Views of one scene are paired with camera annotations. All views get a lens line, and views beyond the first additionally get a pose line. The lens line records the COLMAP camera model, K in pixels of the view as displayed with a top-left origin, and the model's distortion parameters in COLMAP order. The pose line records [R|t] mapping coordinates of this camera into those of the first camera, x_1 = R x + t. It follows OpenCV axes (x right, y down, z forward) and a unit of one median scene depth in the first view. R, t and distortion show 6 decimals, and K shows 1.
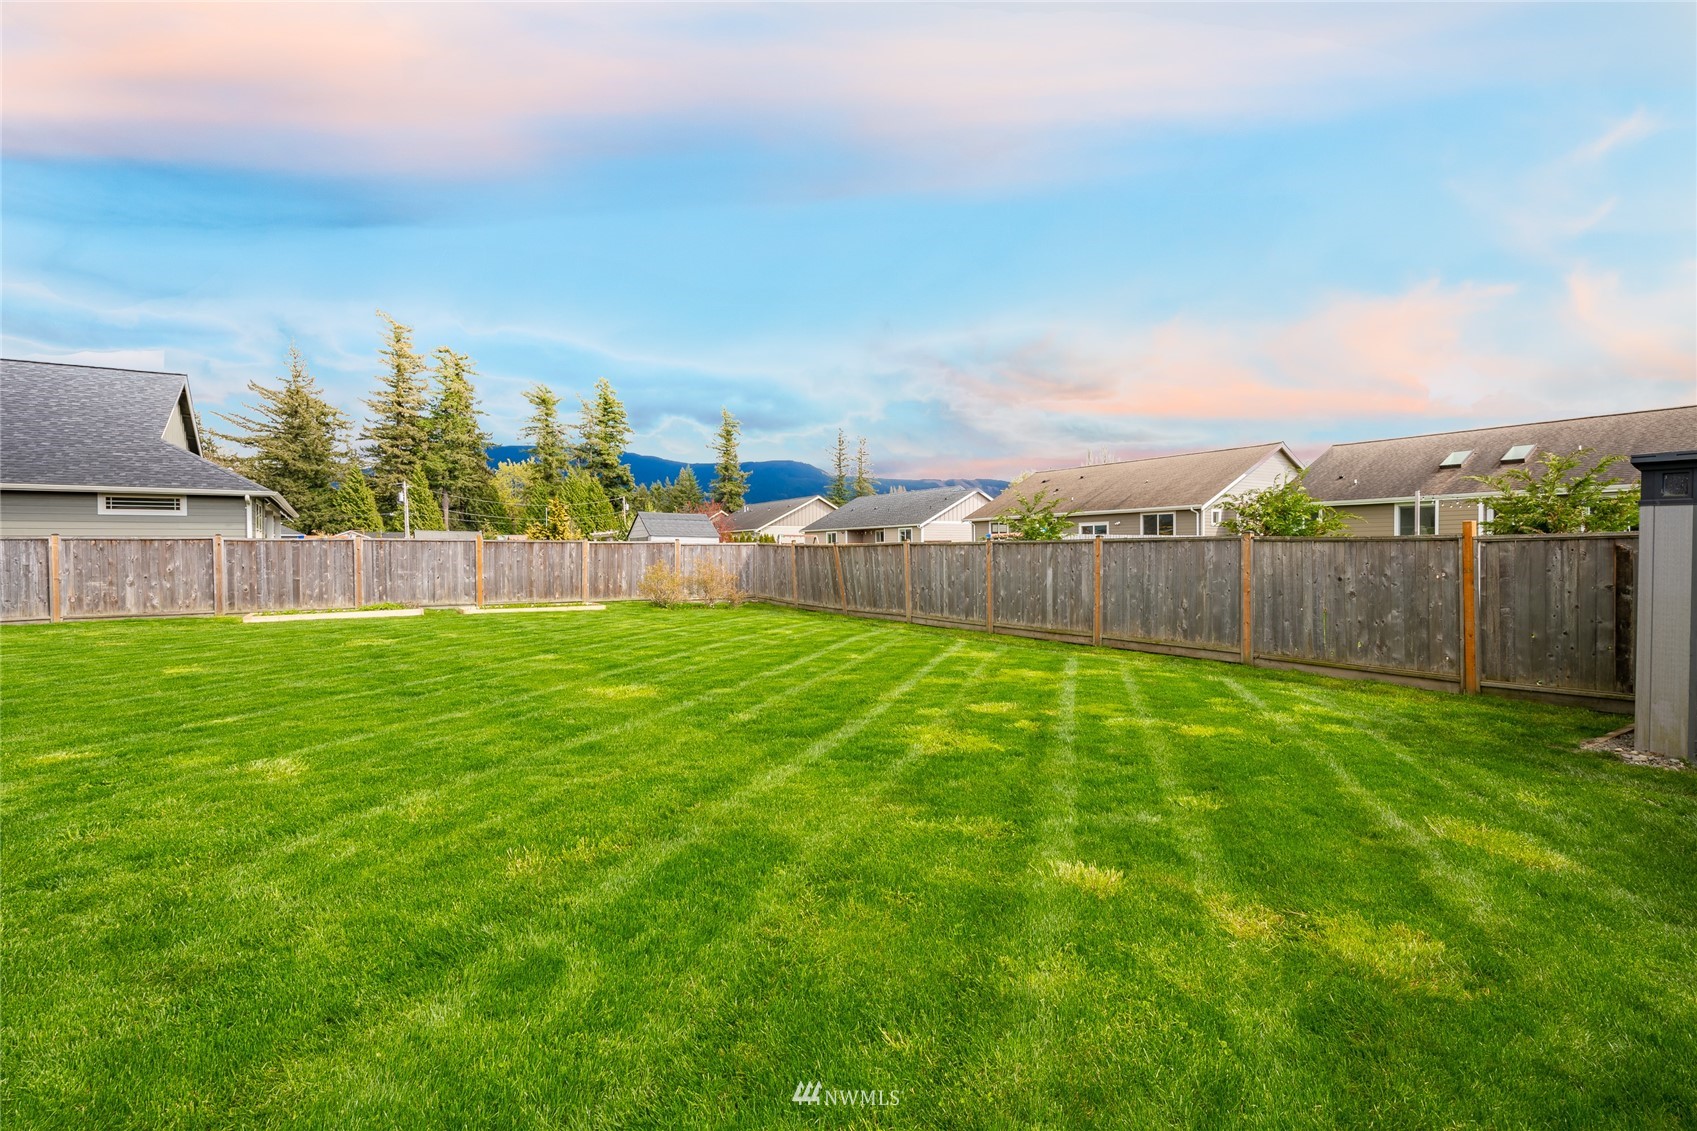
lens RADIAL K [[782.9, 0, 844.4], [0, 782.9, 559.8], [0, 0, 1]] dist [-0.002709, -0.002185]
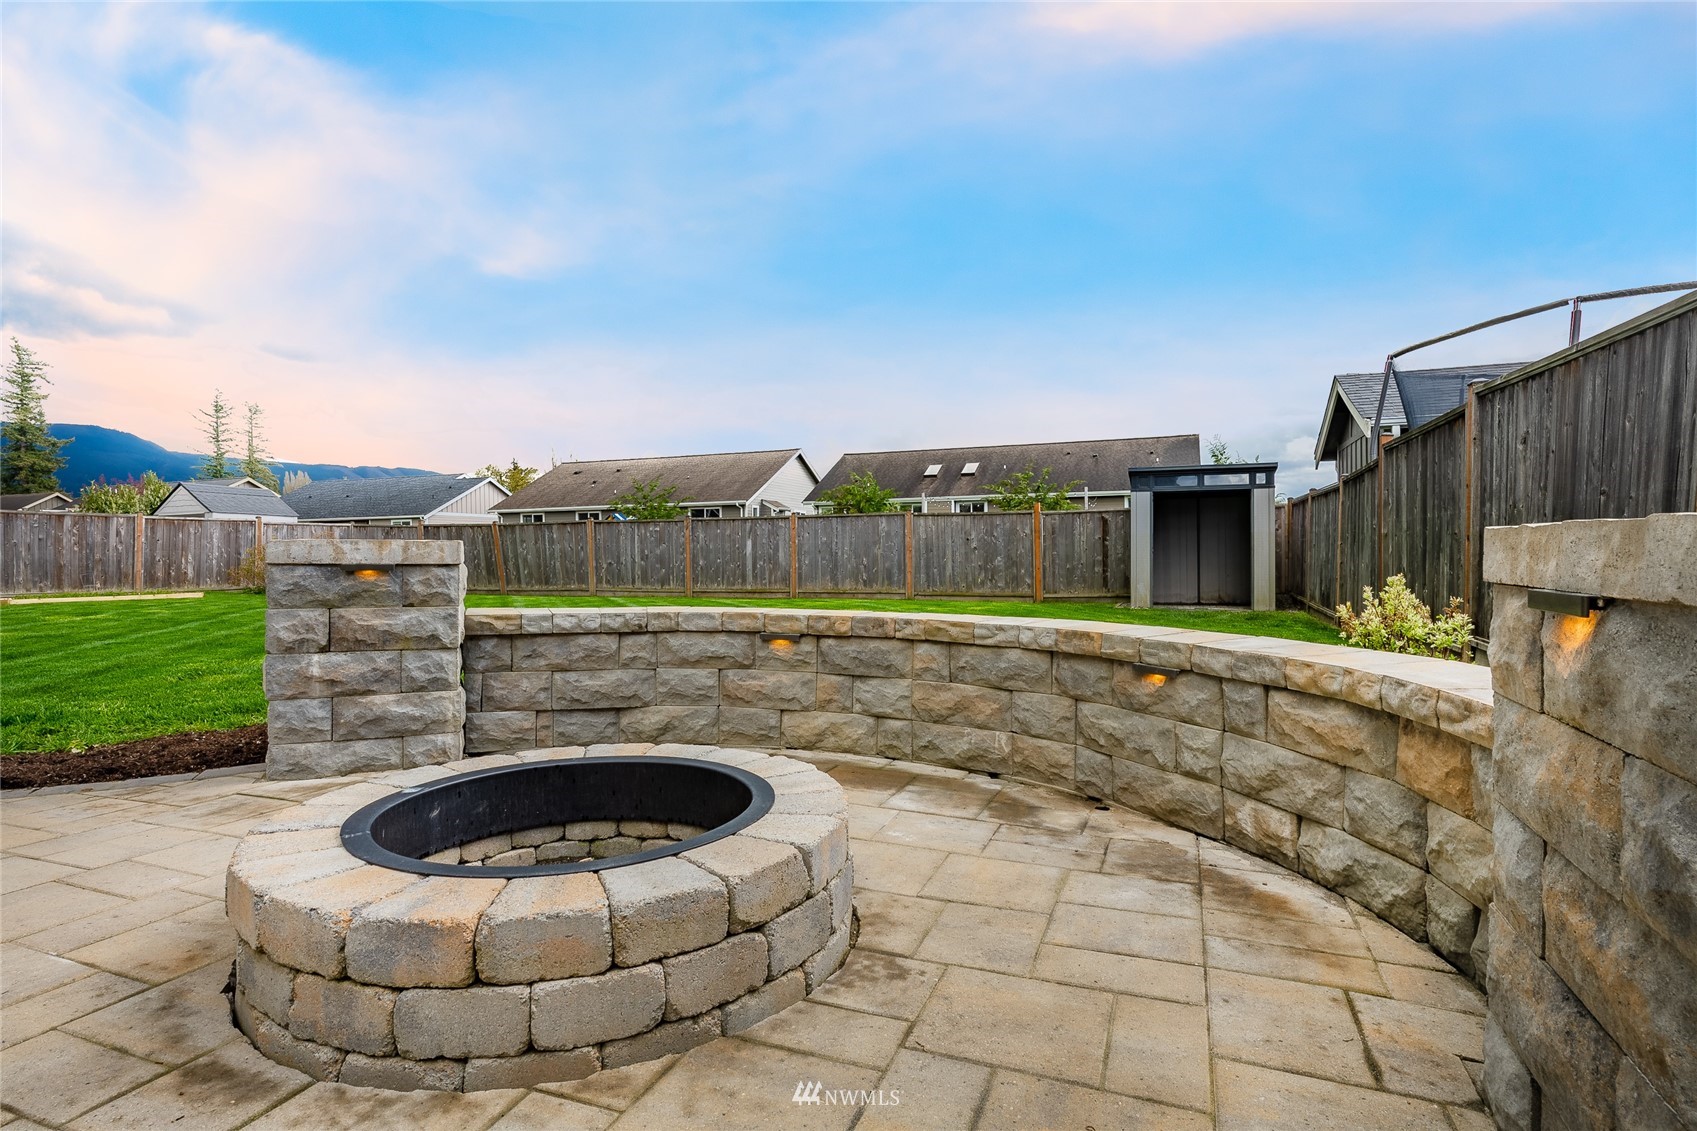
lens RADIAL K [[873.0, 0, 845.4], [0, 873.0, 561.7], [0, 0, 1]] dist [0.006399, -0.004515]
pose [[0.802167, -0.009317, 0.597027, -0.348646], [0.012347, 0.999923, -0.000986, 0.038826], [-0.596972, 0.008162, 0.802220, -0.148983]]
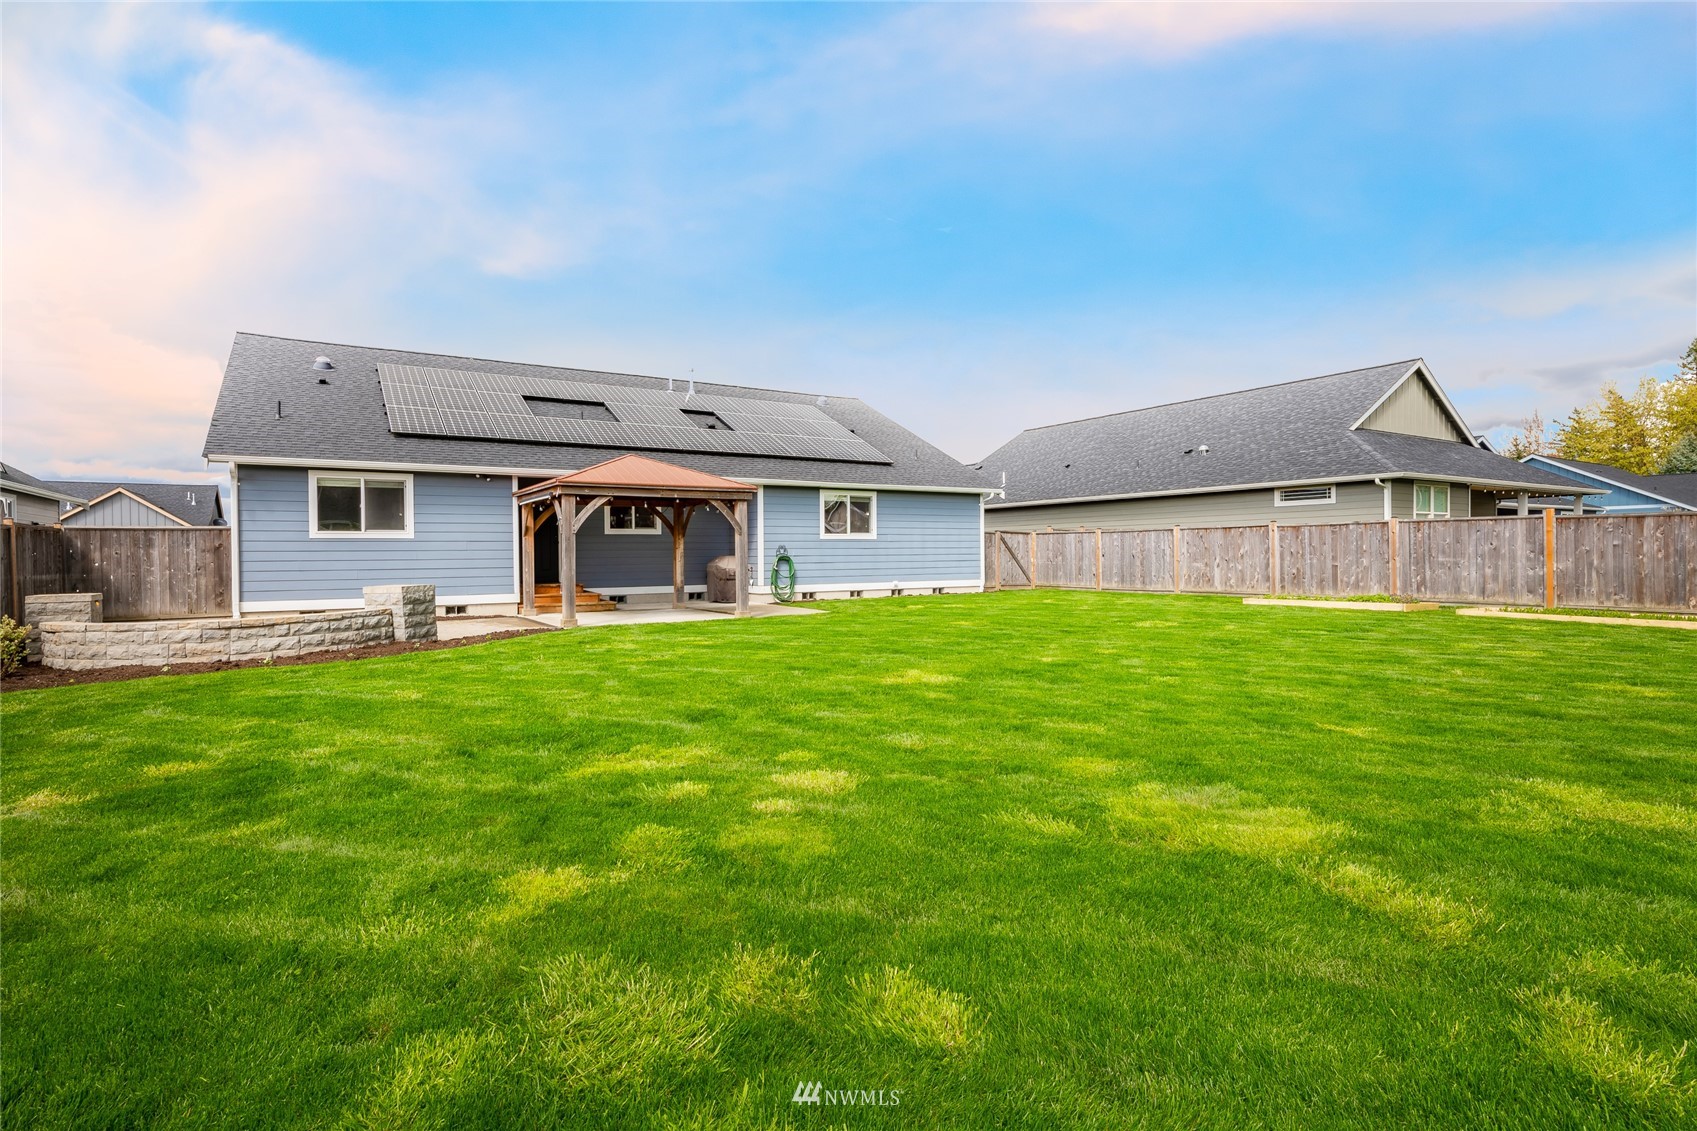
lens RADIAL K [[861.7, 0, 847.2], [0, 861.7, 561.1], [0, 0, 1]] dist [0.006422, -0.001599]
pose [[-0.002010, 0.014463, -0.999893, 0.367459], [-0.000978, 0.999895, 0.014465, 0.005664], [0.999998, 0.001007, -0.001996, 0.410938]]
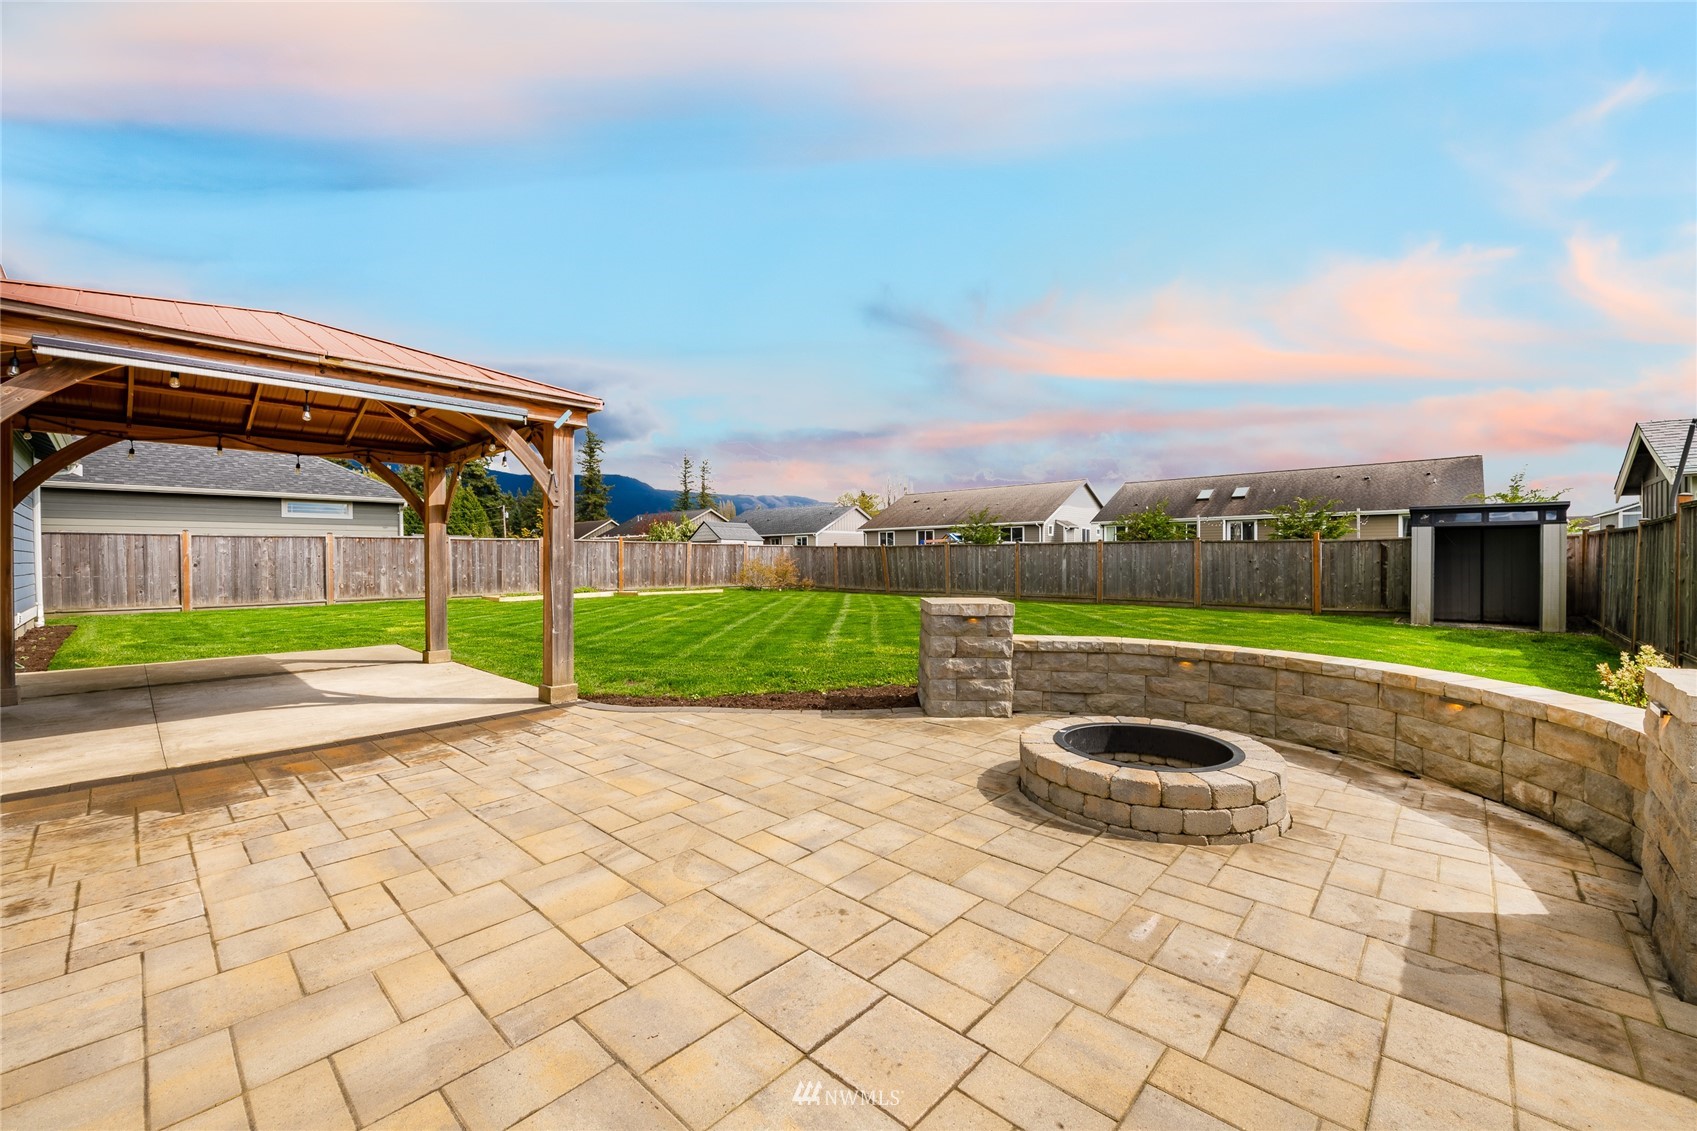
lens RADIAL K [[671.2, 0, 848.3], [0, 671.2, 560.5], [0, 0, 1]] dist [-0.011315, -0.001441]
pose [[0.965579, -0.000888, 0.260108, -0.444540], [0.002312, 0.999984, -0.005171, 0.016068], [-0.260100, 0.005594, 0.965566, -0.205555]]
